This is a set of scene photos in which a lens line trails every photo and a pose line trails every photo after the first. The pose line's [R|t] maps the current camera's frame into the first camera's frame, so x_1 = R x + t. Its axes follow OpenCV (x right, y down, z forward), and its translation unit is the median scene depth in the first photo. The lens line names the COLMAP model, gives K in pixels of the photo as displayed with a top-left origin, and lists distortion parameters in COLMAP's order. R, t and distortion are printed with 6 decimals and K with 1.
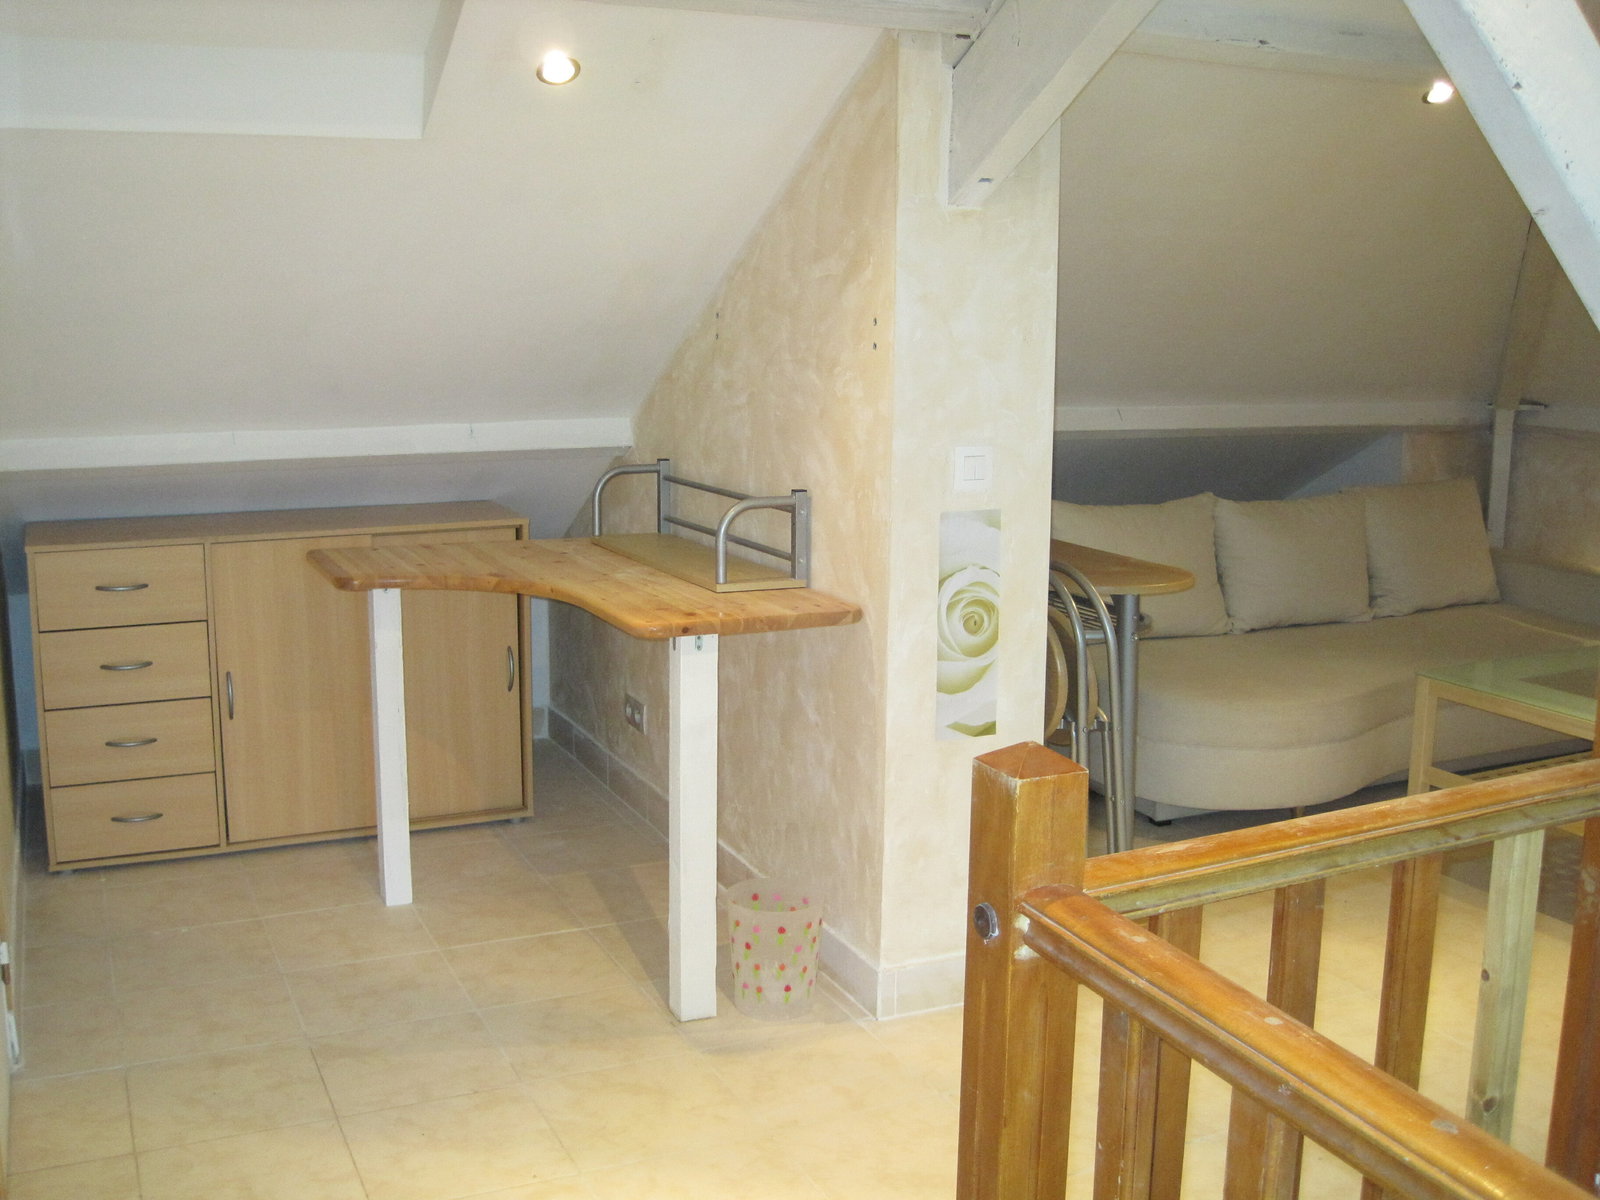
lens RADIAL K [[1663.1, 0, 800.0], [0, 1663.1, 600.0], [0, 0, 1]] dist [-0.197888, 0.255206]
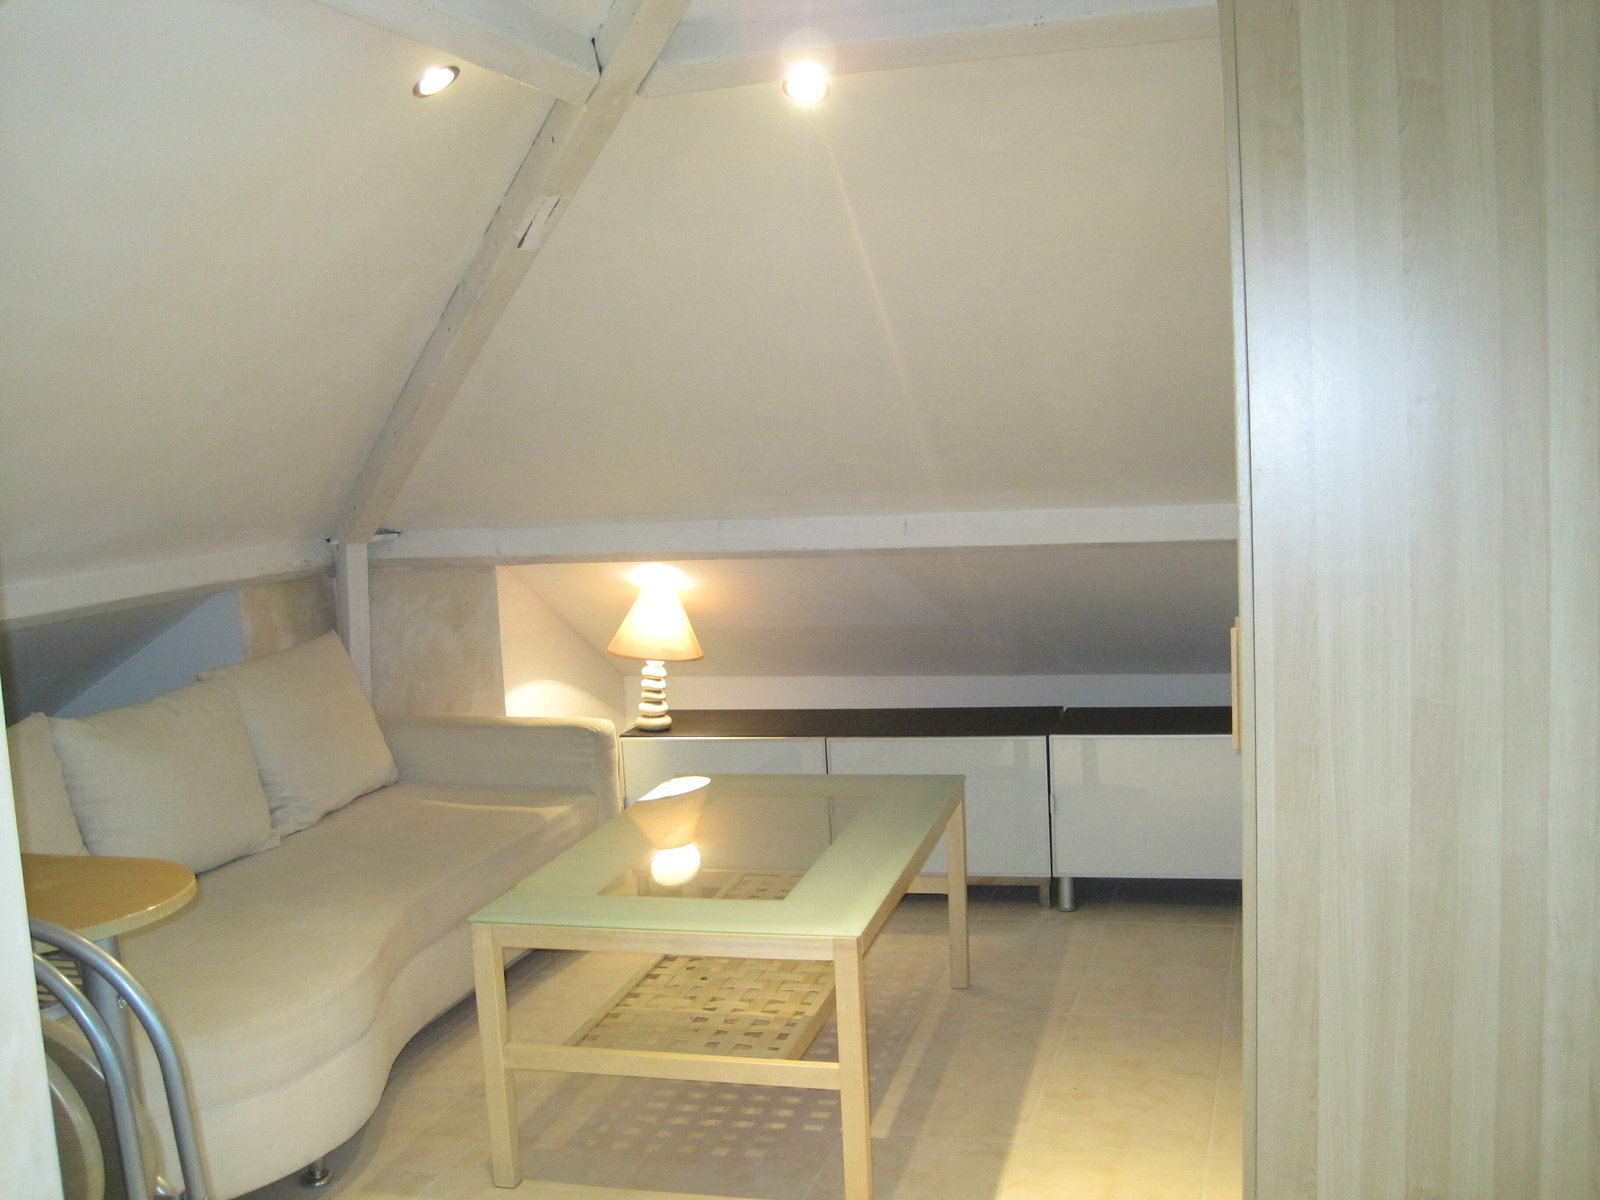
lens RADIAL K [[1663.1, 0, 800.0], [0, 1663.1, 600.0], [0, 0, 1]] dist [-0.197888, 0.255206]
pose [[0.667326, -0.123688, 0.734423, -0.020887], [0.189721, 0.981813, -0.007036, -0.046027], [-0.720195, 0.144031, 0.678656, 0.311997]]
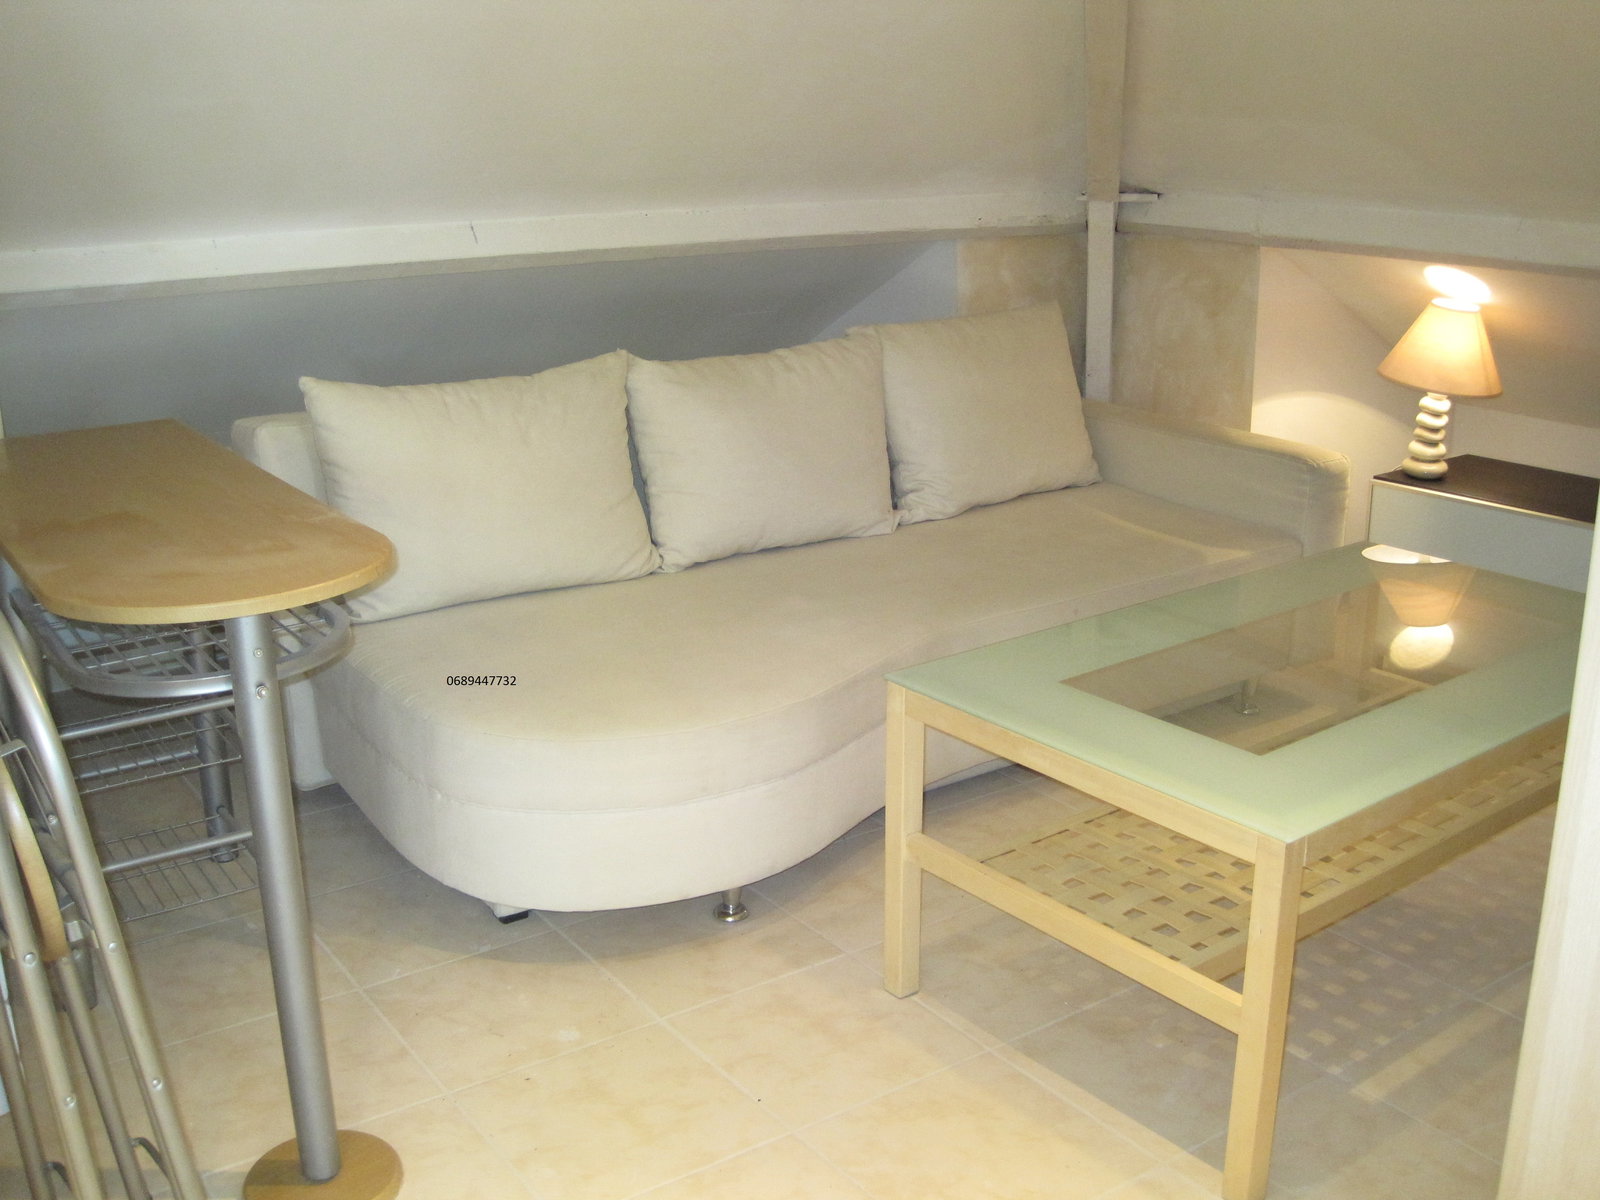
lens RADIAL K [[1663.1, 0, 800.0], [0, 1663.1, 600.0], [0, 0, 1]] dist [-0.197888, 0.255206]
pose [[0.985358, -0.066137, 0.157145, 0.205281], [0.047885, 0.991951, 0.117217, -0.040295], [-0.163633, -0.107976, 0.980594, 0.343795]]
